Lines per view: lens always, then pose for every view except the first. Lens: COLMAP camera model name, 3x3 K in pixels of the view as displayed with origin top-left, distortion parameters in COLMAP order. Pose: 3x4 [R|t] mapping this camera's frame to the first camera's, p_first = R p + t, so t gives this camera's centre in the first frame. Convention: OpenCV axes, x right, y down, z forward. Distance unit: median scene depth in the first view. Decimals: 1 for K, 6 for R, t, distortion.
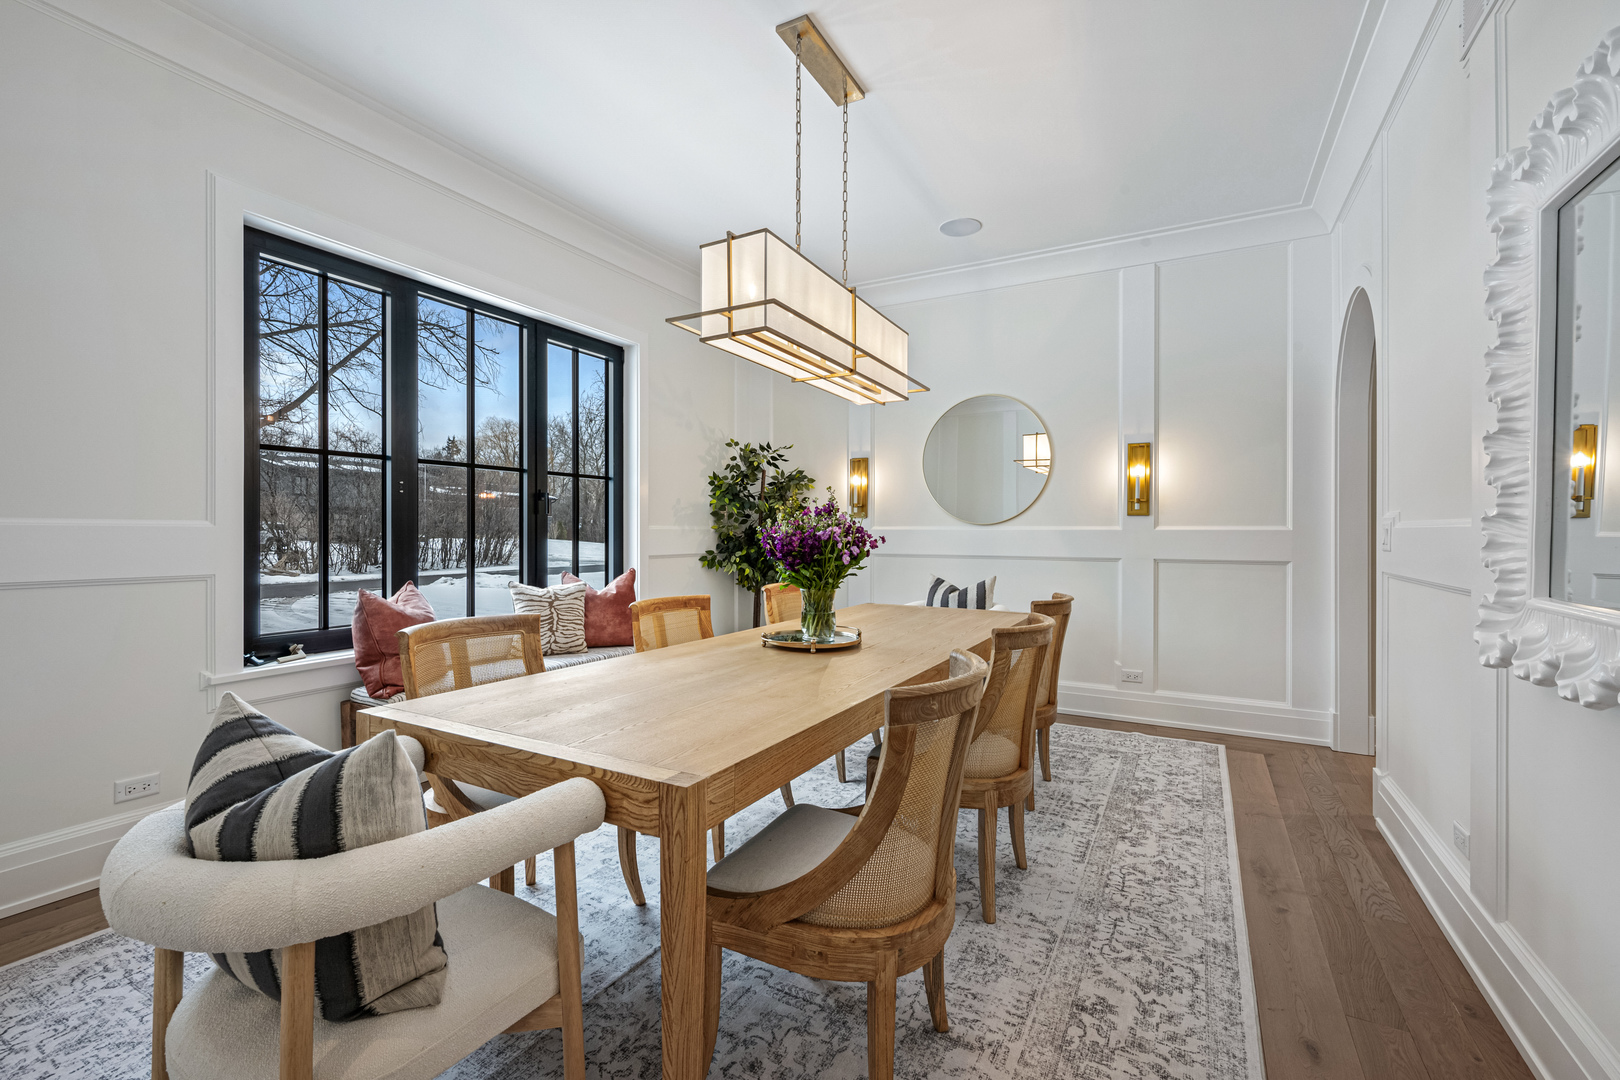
lens RADIAL K [[669.2, 0, 821.5], [0, 669.2, 541.6], [0, 0, 1]] dist [-0.001733, -0.000953]
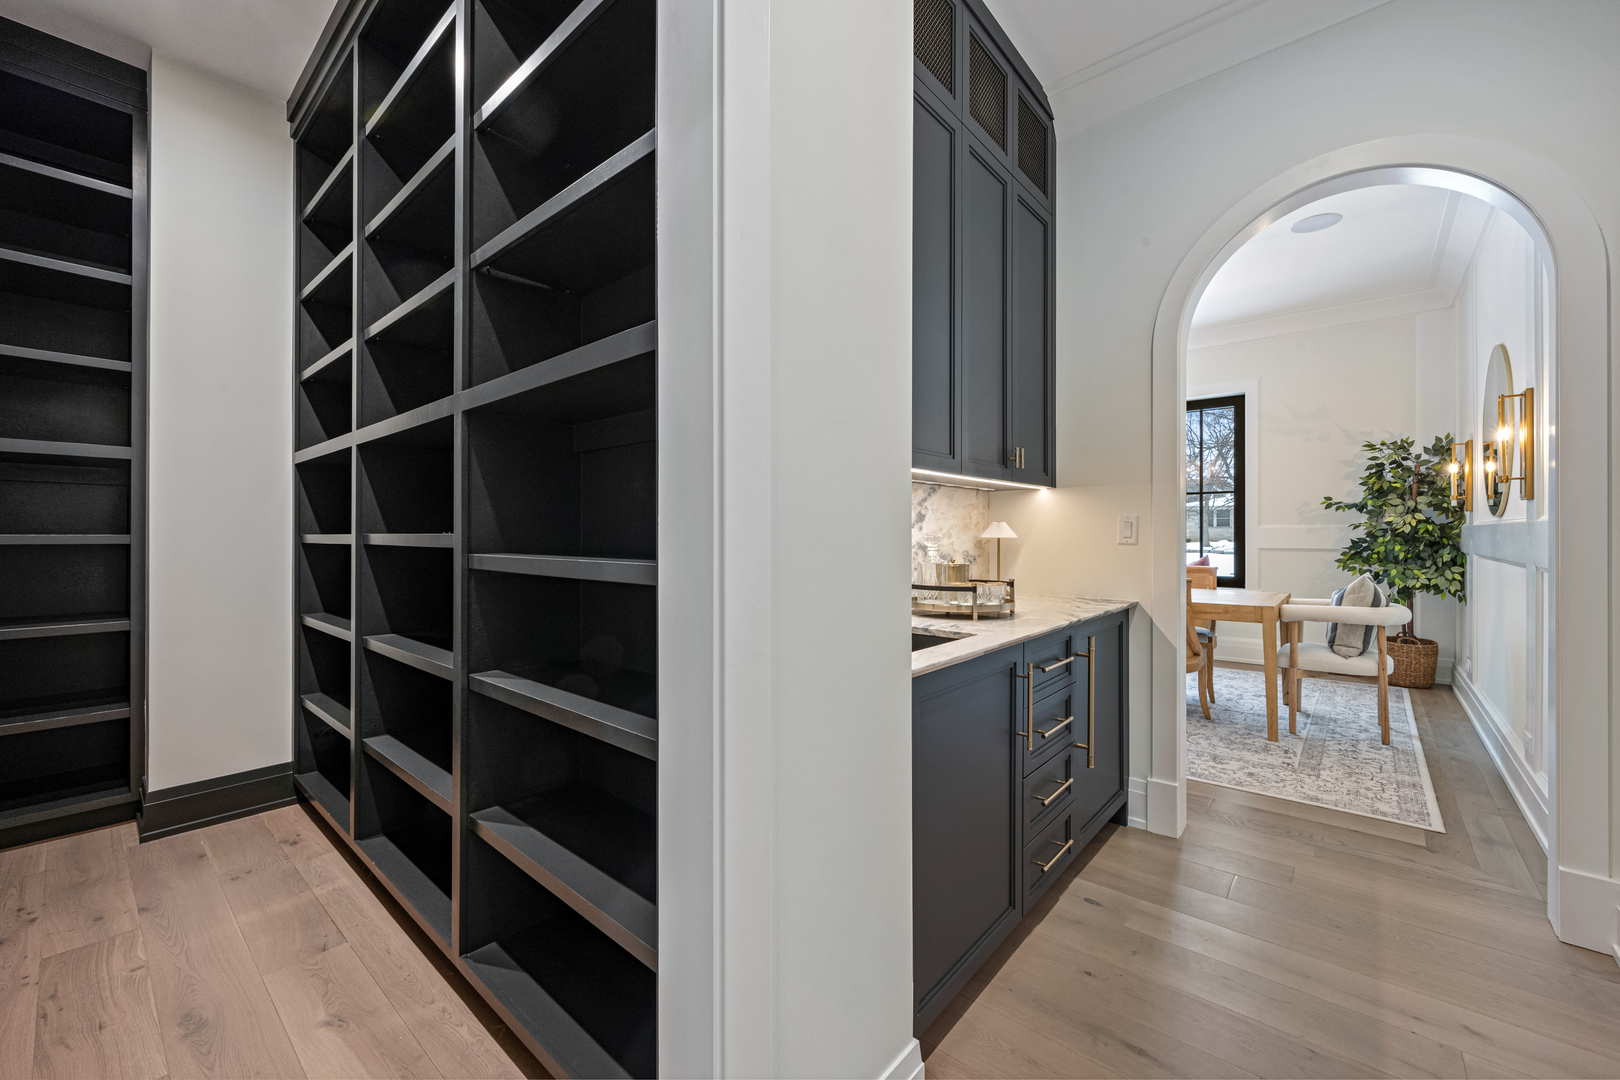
lens RADIAL K [[635.6, 0, 822.3], [0, 635.6, 533.7], [0, 0, 1]] dist [-0.001356, -0.000264]
pose [[-0.199770, -0.012217, -0.979767, 1.805686], [-0.018386, 0.999793, -0.008718, 0.029003], [0.979670, 0.016272, -0.199953, 0.679922]]
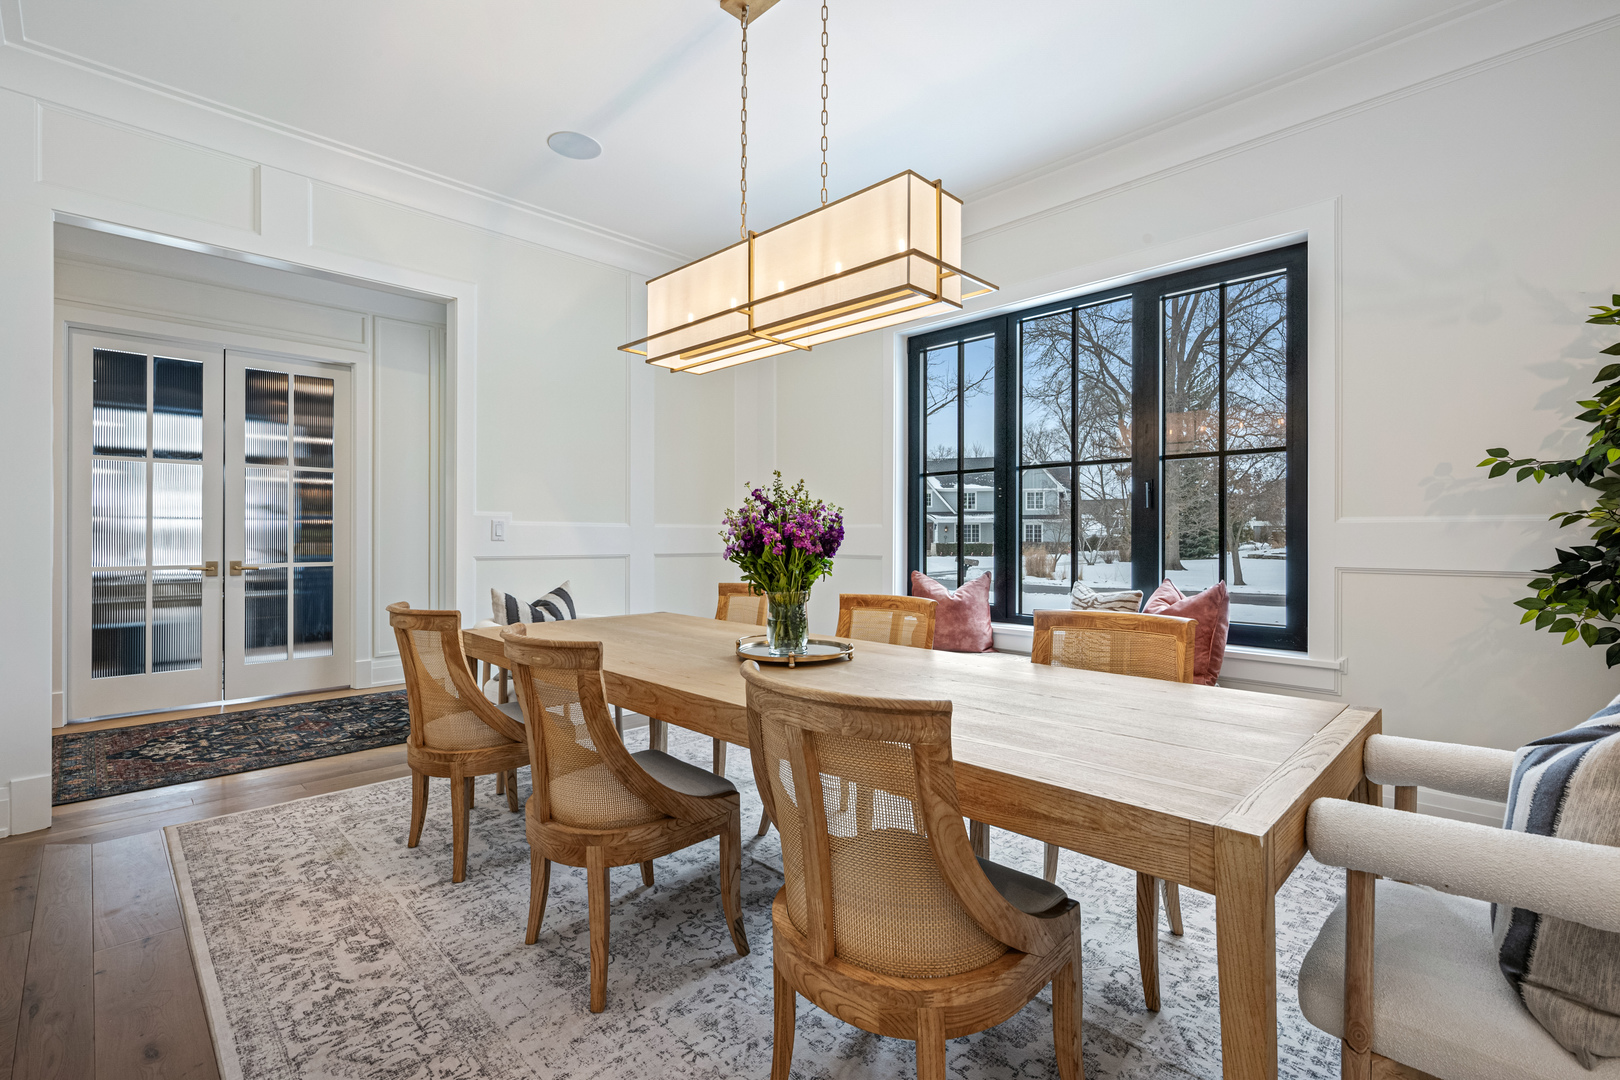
lens RADIAL K [[730.1, 0, 807.8], [0, 730.1, 529.9], [0, 0, 1]] dist [0.003008, -0.001476]
pose [[-0.279576, -0.013835, -0.960024, 0.809249], [-0.019995, 0.999763, -0.008585, 0.003385], [0.959915, 0.016795, -0.279786, 1.186115]]
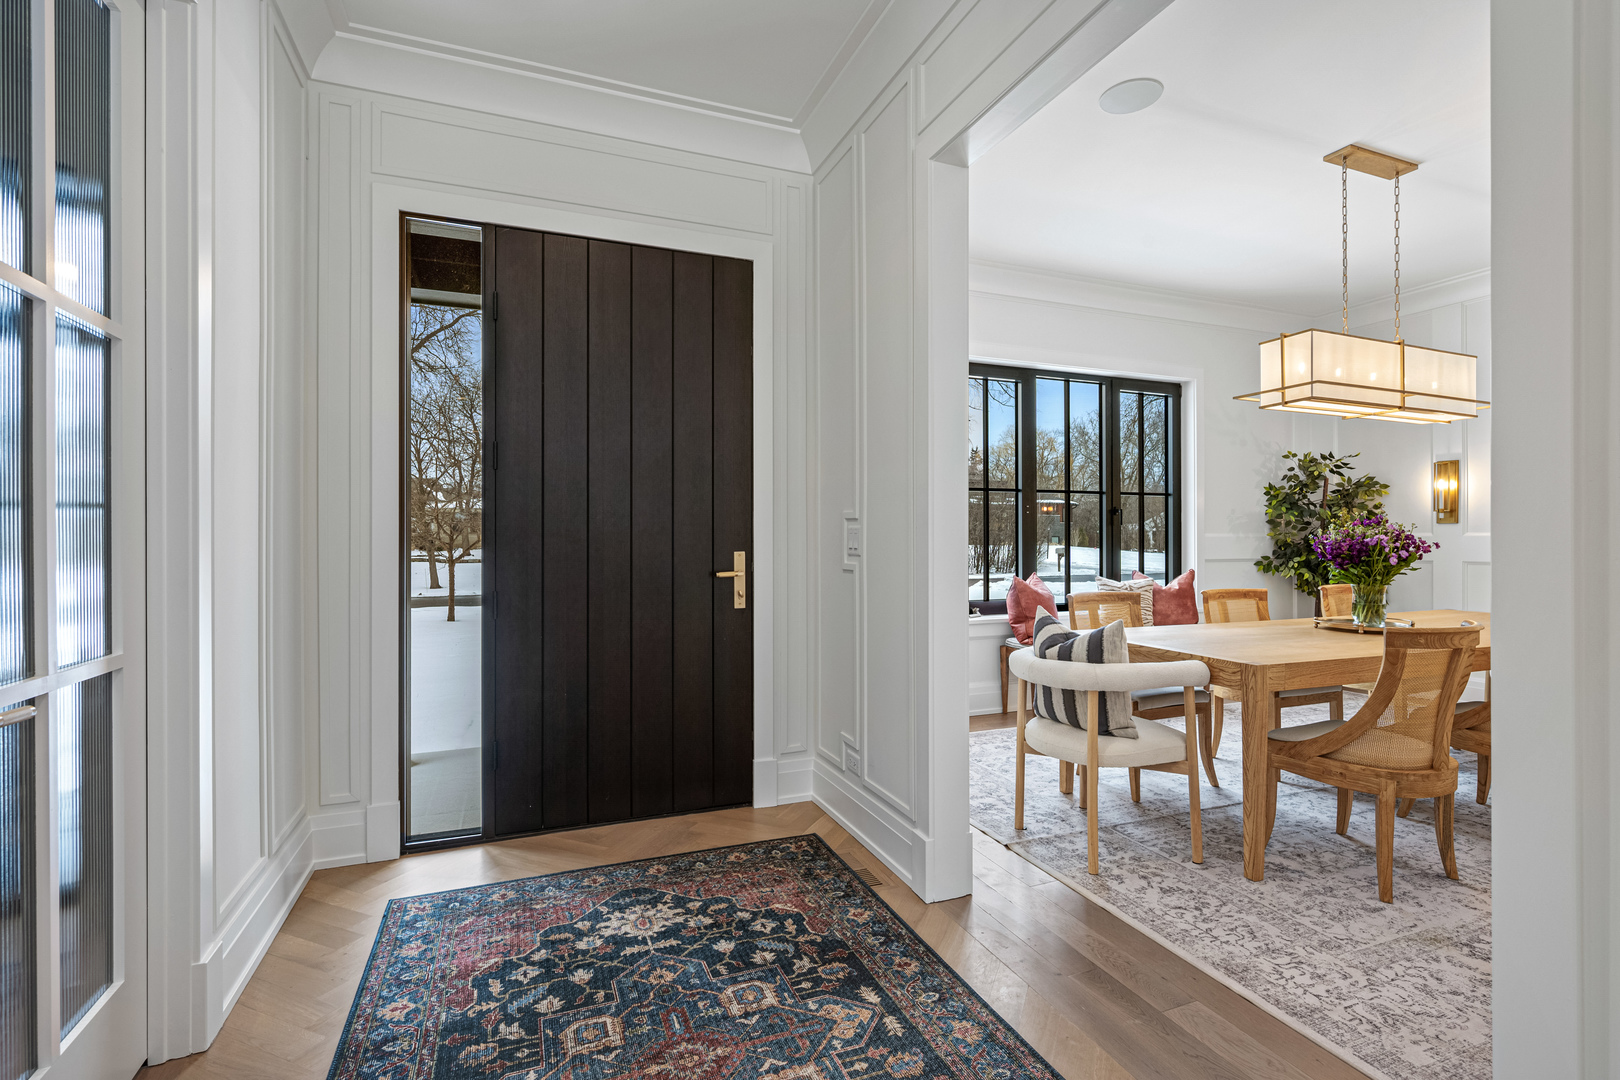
lens RADIAL K [[730.1, 0, 821.7], [0, 730.1, 536.1], [0, 0, 1]] dist [0.003008, -0.001476]
pose [[0.759724, -0.005412, -0.650224, 0.097500], [-0.006535, 0.999851, -0.015957, 0.007817], [0.650213, 0.016372, 0.759575, -0.629311]]
